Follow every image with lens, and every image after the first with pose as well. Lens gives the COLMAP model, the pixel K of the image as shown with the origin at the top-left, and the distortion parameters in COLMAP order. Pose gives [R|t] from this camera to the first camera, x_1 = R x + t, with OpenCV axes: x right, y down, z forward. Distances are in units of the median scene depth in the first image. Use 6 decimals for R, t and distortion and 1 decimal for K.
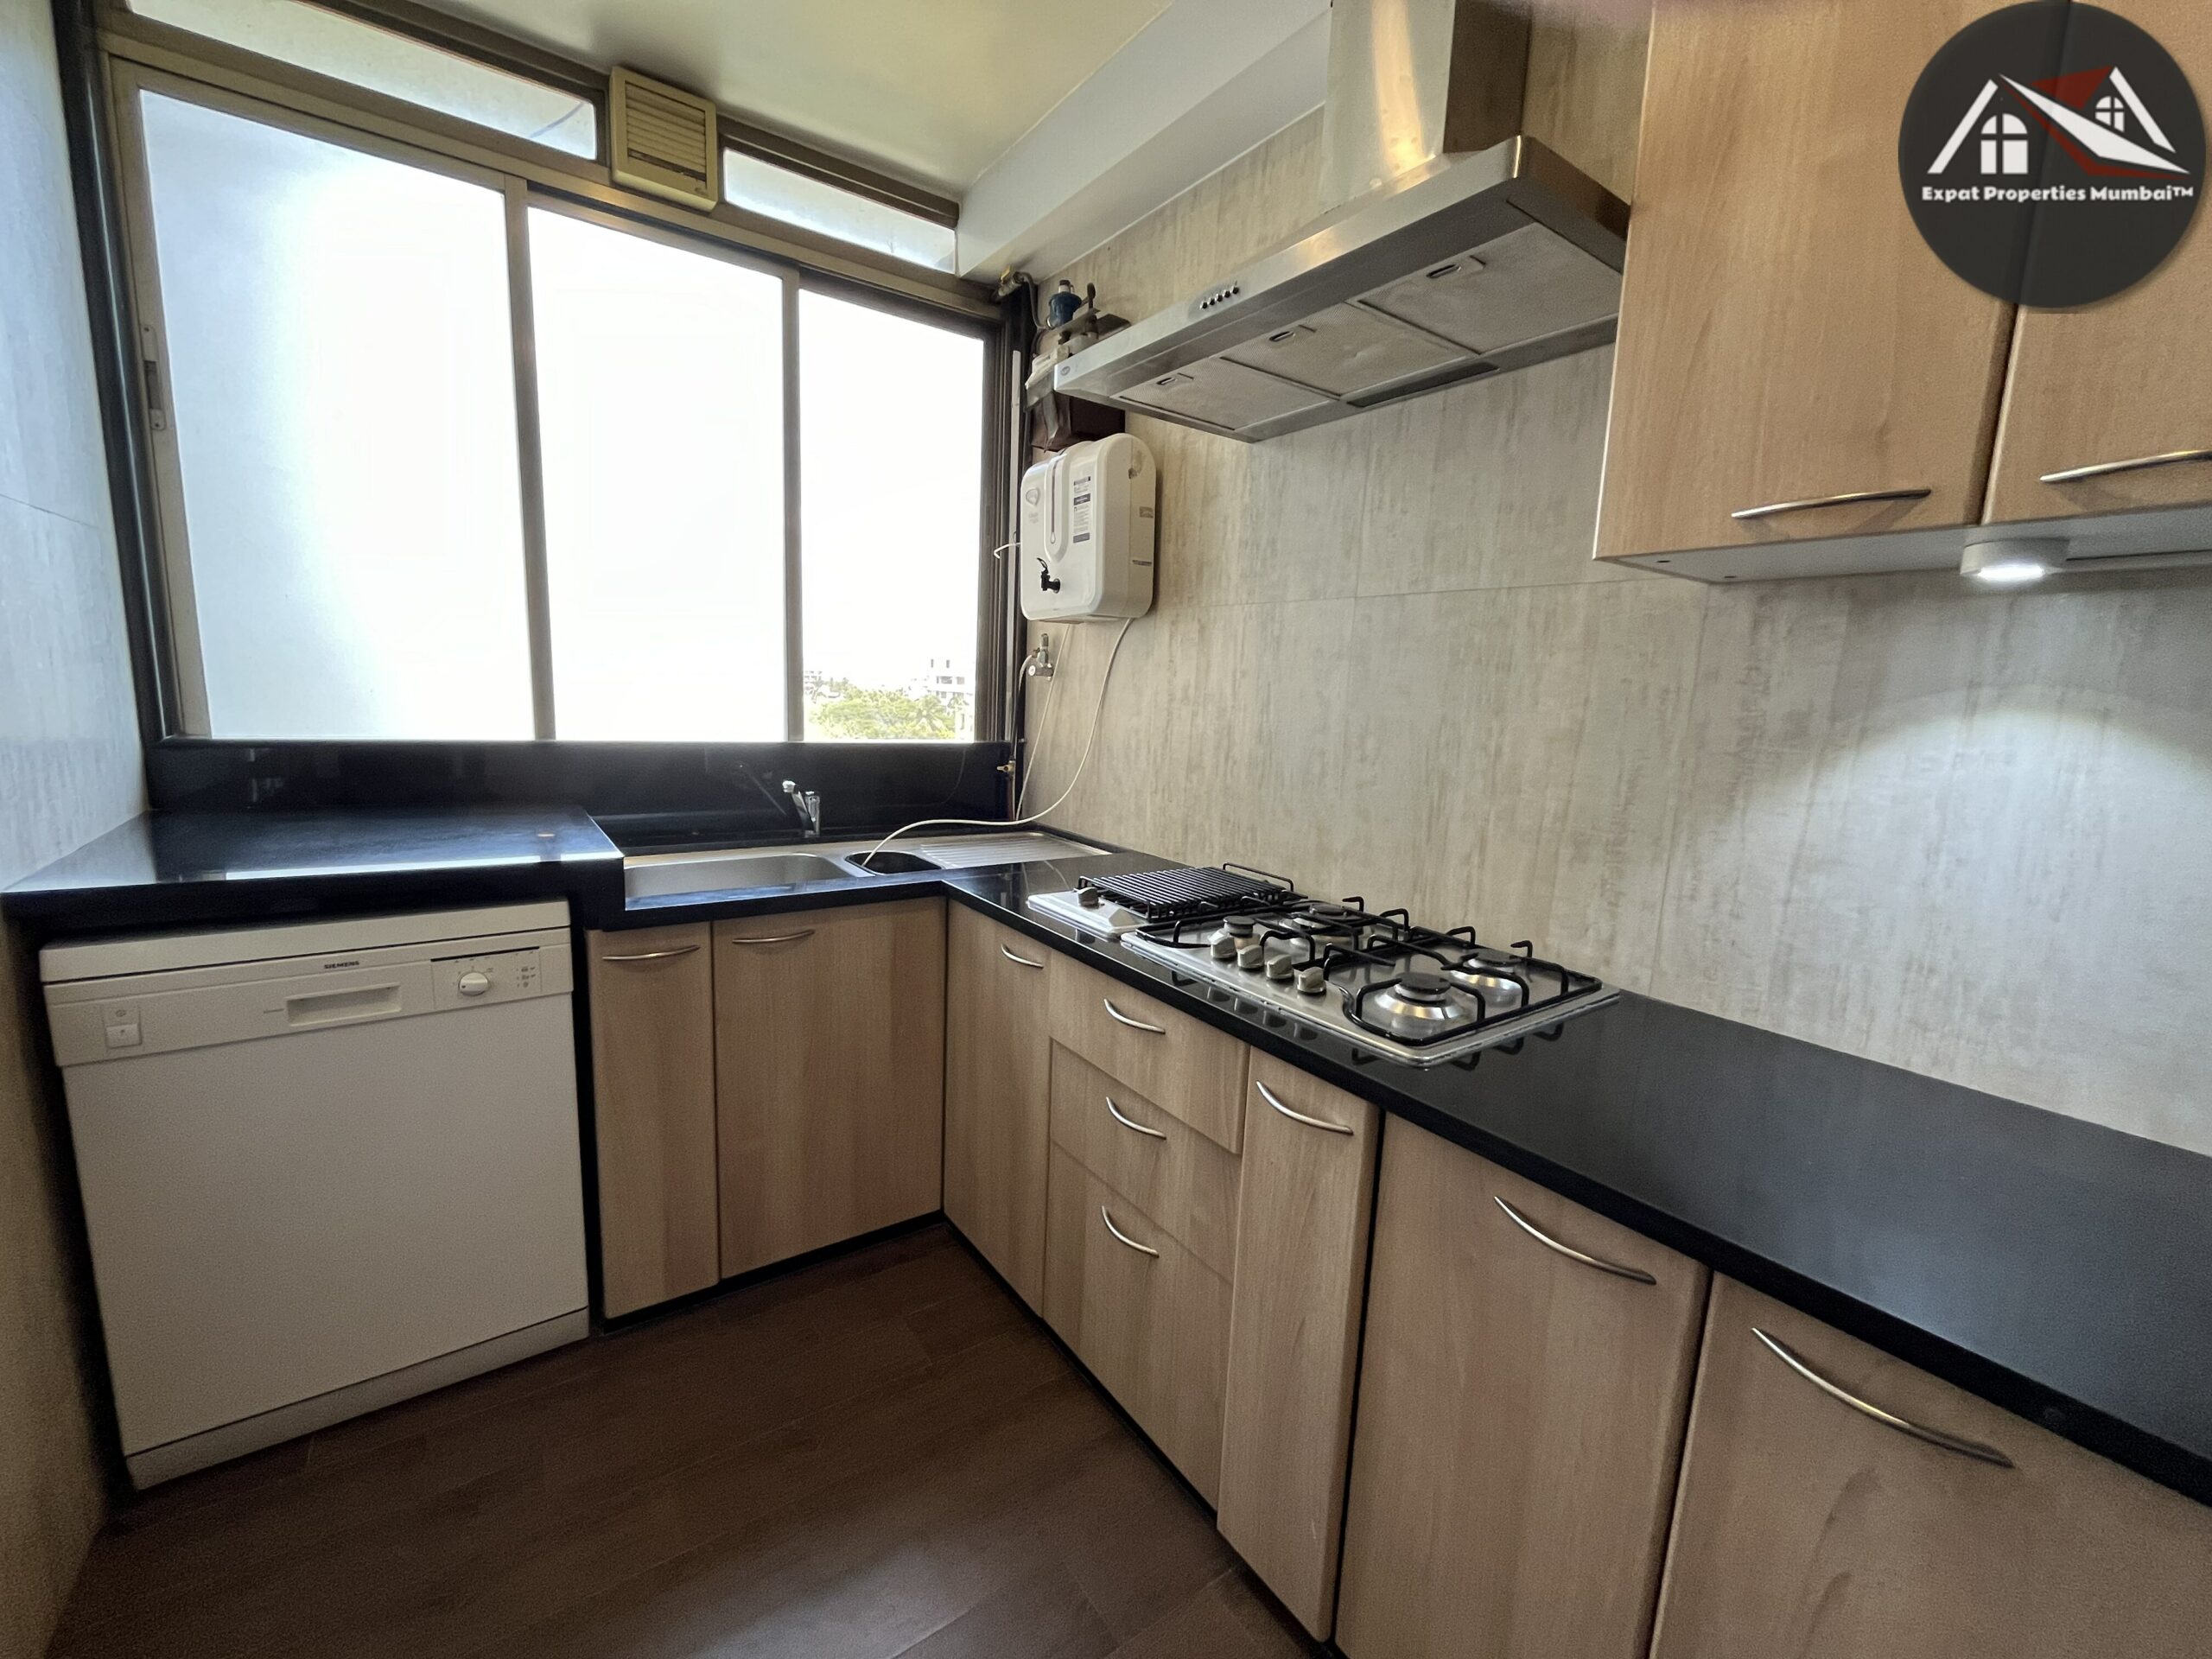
lens RADIAL K [[904.5, 0, 1106.0], [0, 904.5, 829.5], [0, 0, 1]] dist [-0.002440, 0.000175]
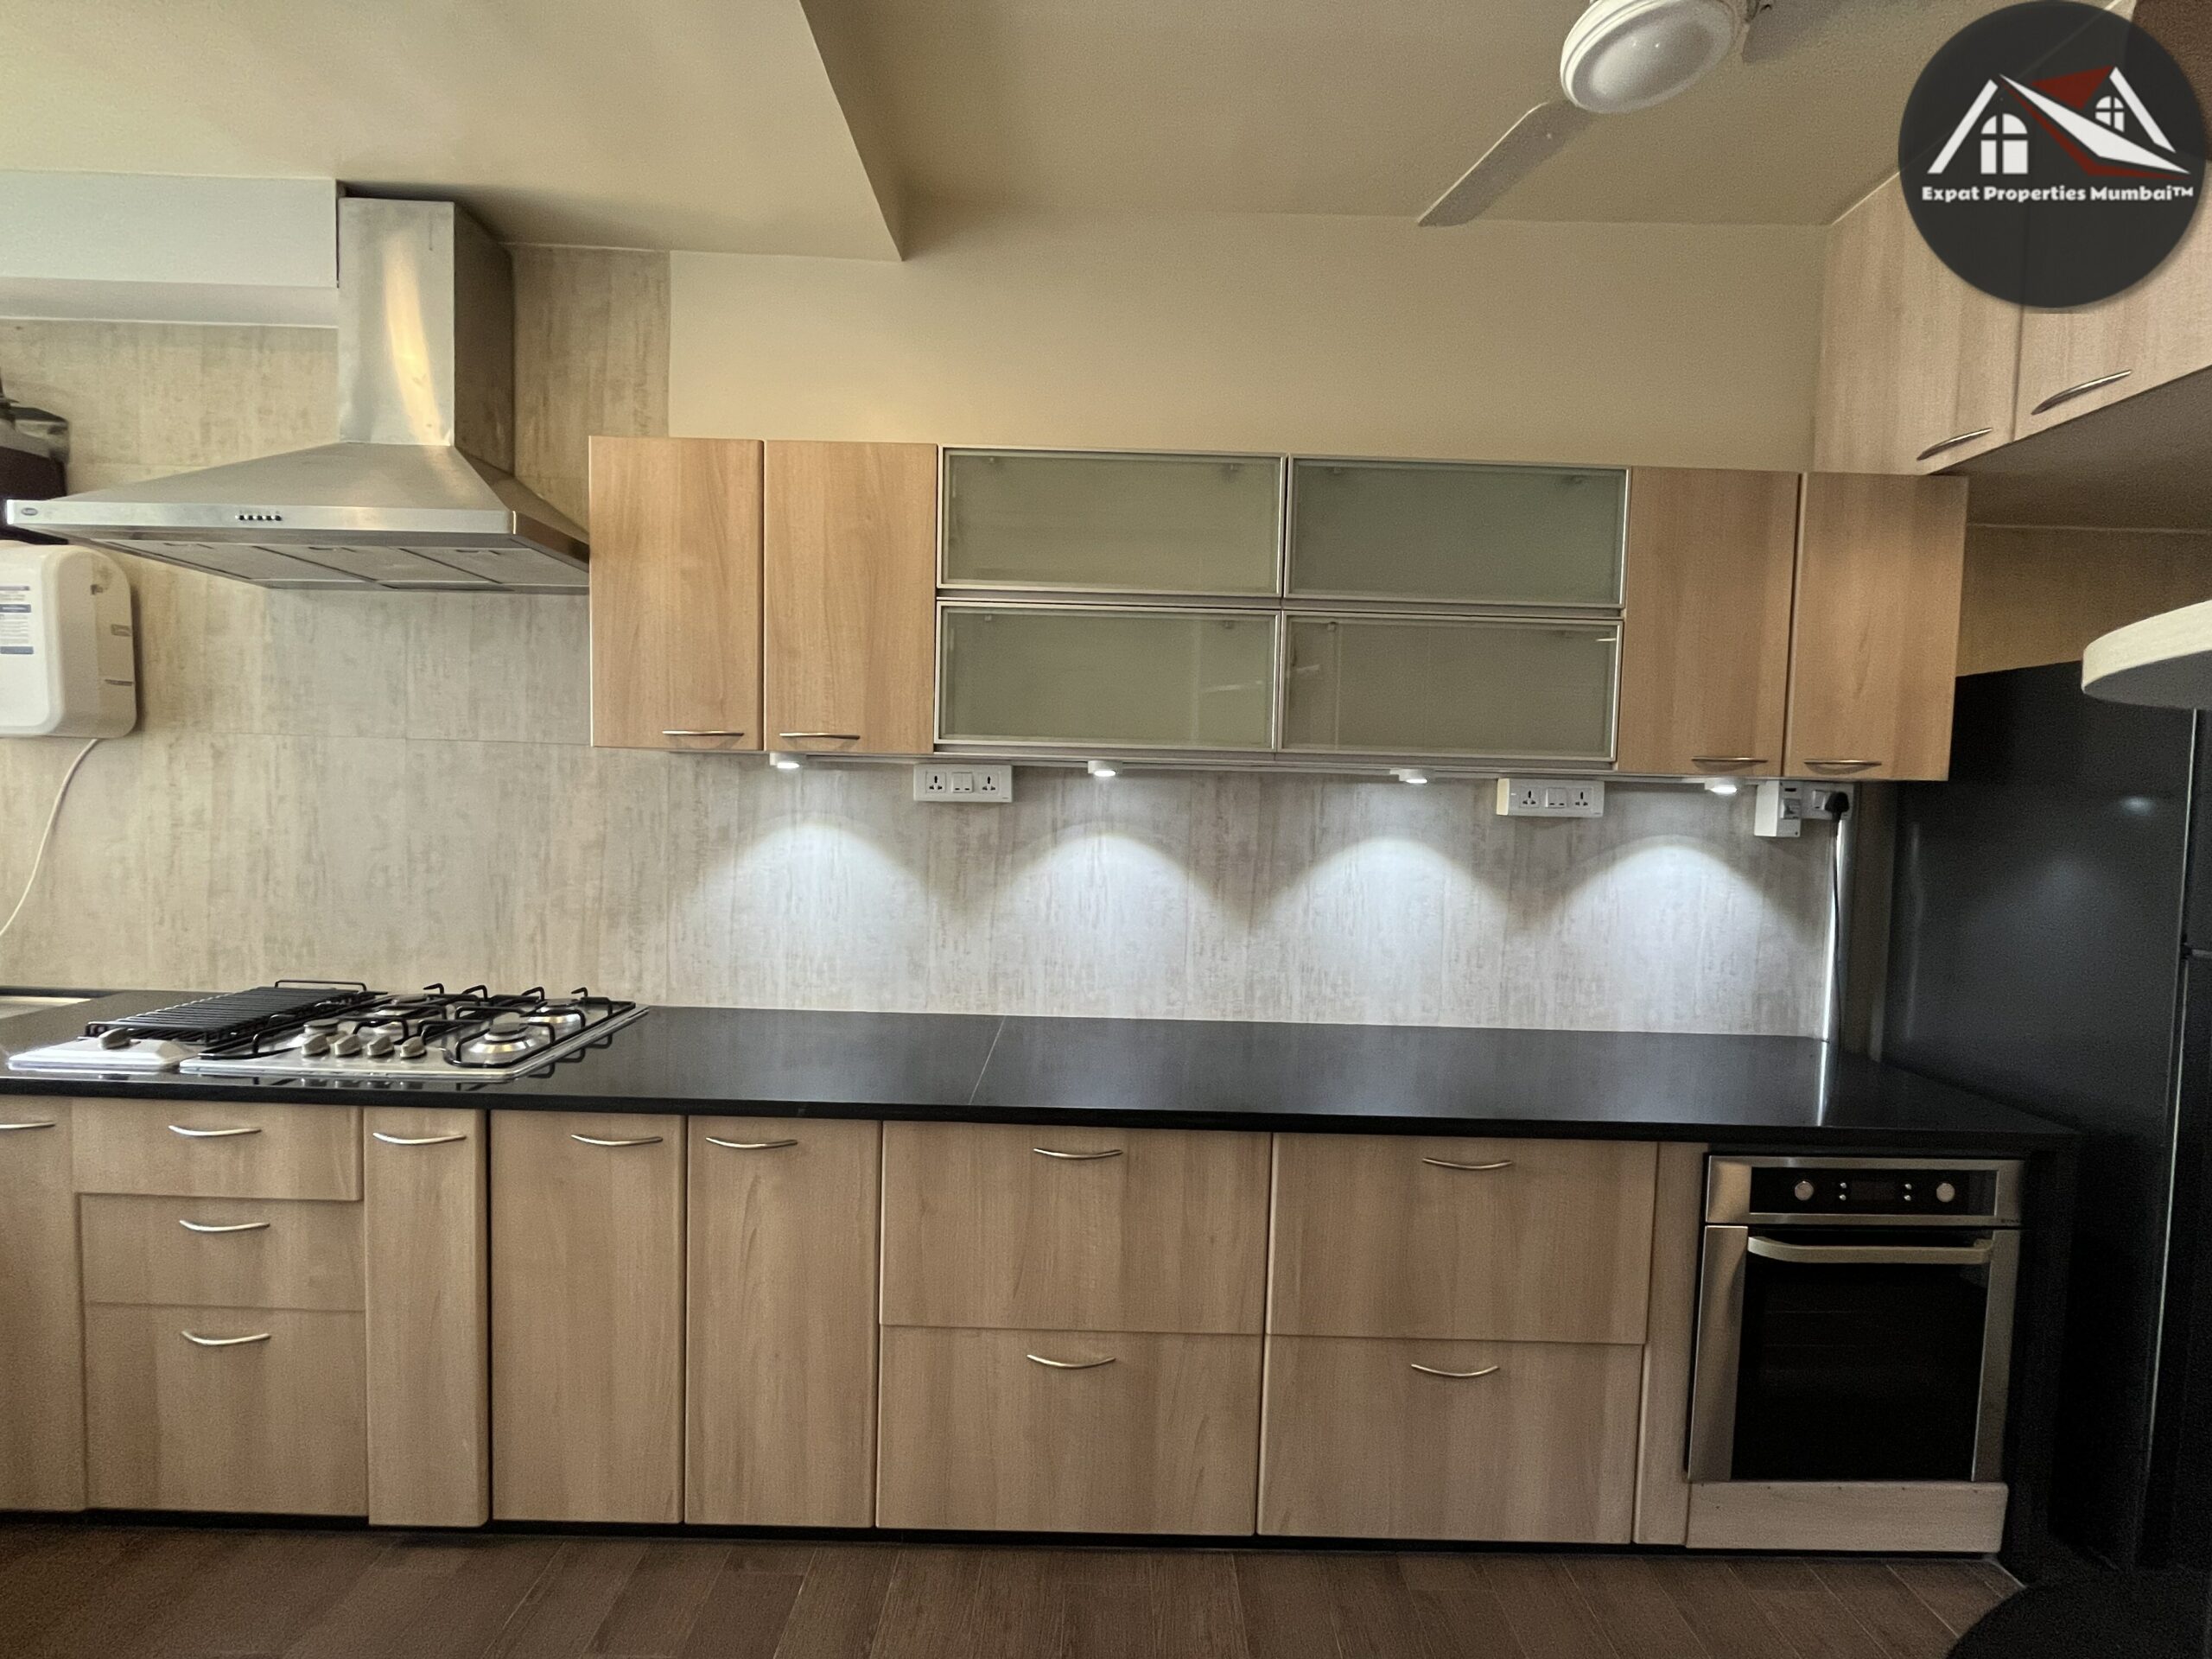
lens RADIAL K [[904.5, 0, 1106.0], [0, 904.5, 829.5], [0, 0, 1]] dist [-0.002440, 0.000175]
pose [[0.578783, -0.062540, 0.813080, -0.204960], [0.124030, 0.992206, -0.011971, -0.006426], [-0.805994, 0.107775, 0.582029, -0.529737]]
